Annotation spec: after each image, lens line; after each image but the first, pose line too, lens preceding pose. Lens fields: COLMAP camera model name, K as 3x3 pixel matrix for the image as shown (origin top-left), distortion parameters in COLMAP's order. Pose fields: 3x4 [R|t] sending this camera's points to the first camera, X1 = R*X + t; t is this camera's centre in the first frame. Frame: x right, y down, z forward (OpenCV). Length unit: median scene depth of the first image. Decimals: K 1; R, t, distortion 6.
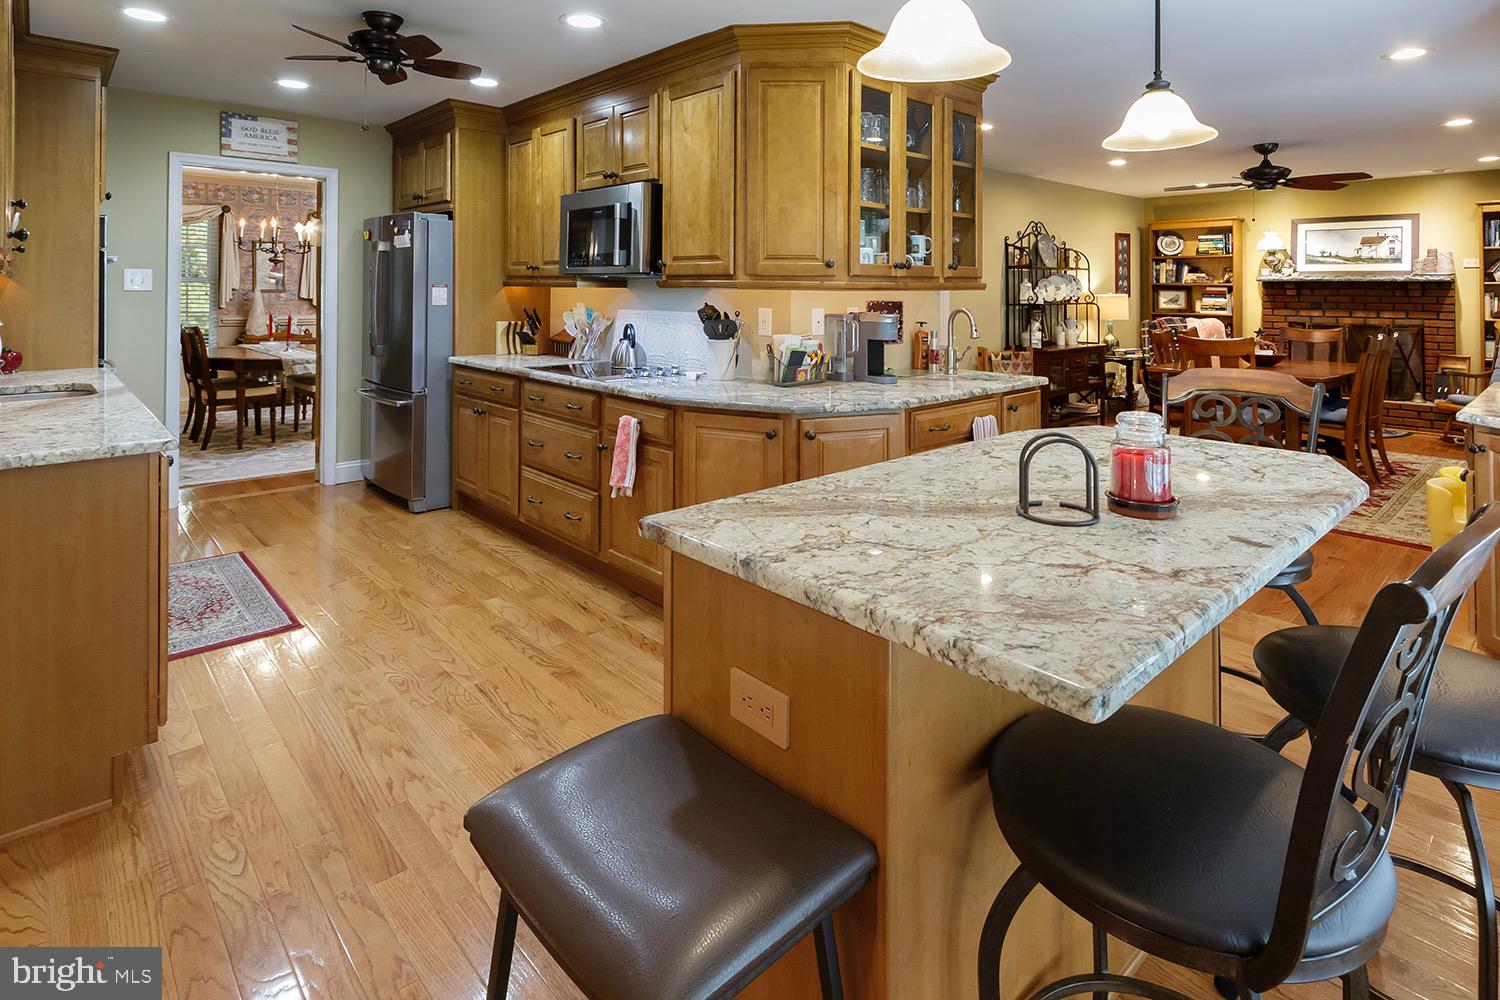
lens RADIAL K [[706.2, 0, 780.0], [0, 706.2, 306.8], [0, 0, 1]] dist [-0.000975, -0.000693]
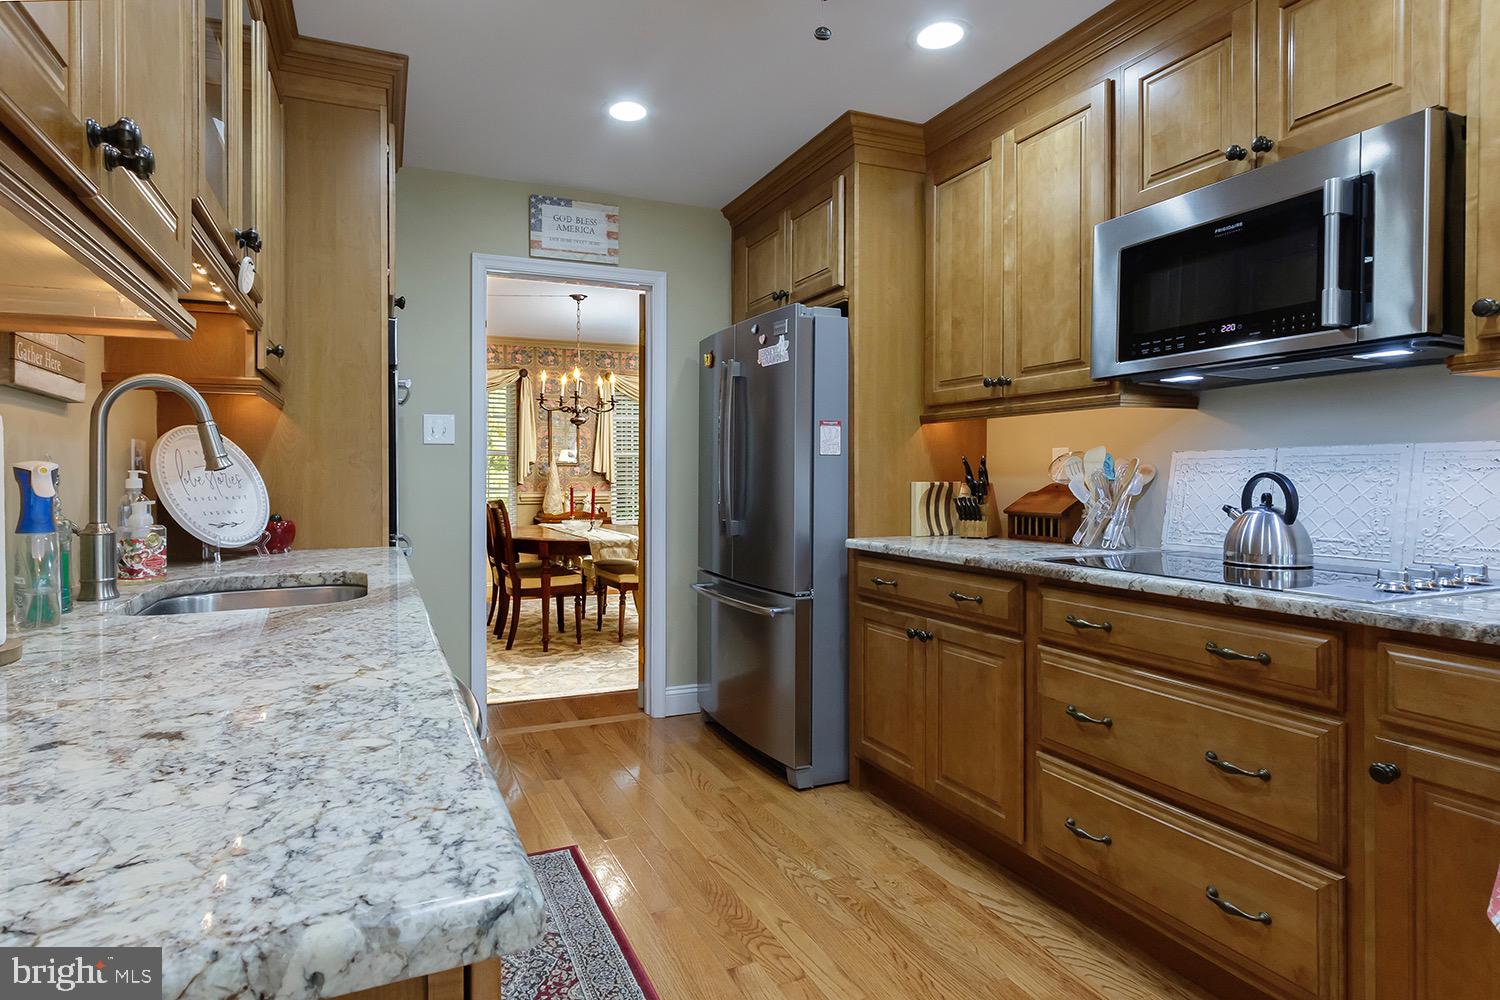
lens RADIAL K [[714.7, 0, 750.0], [0, 714.7, 500.0], [0, 0, 1]] dist [-0.001183, 0.000001]
pose [[0.941963, -0.005943, -0.335665, -0.221617], [0.007580, 0.999965, 0.003567, 0.022365], [0.335632, -0.005904, 0.941975, 0.253667]]
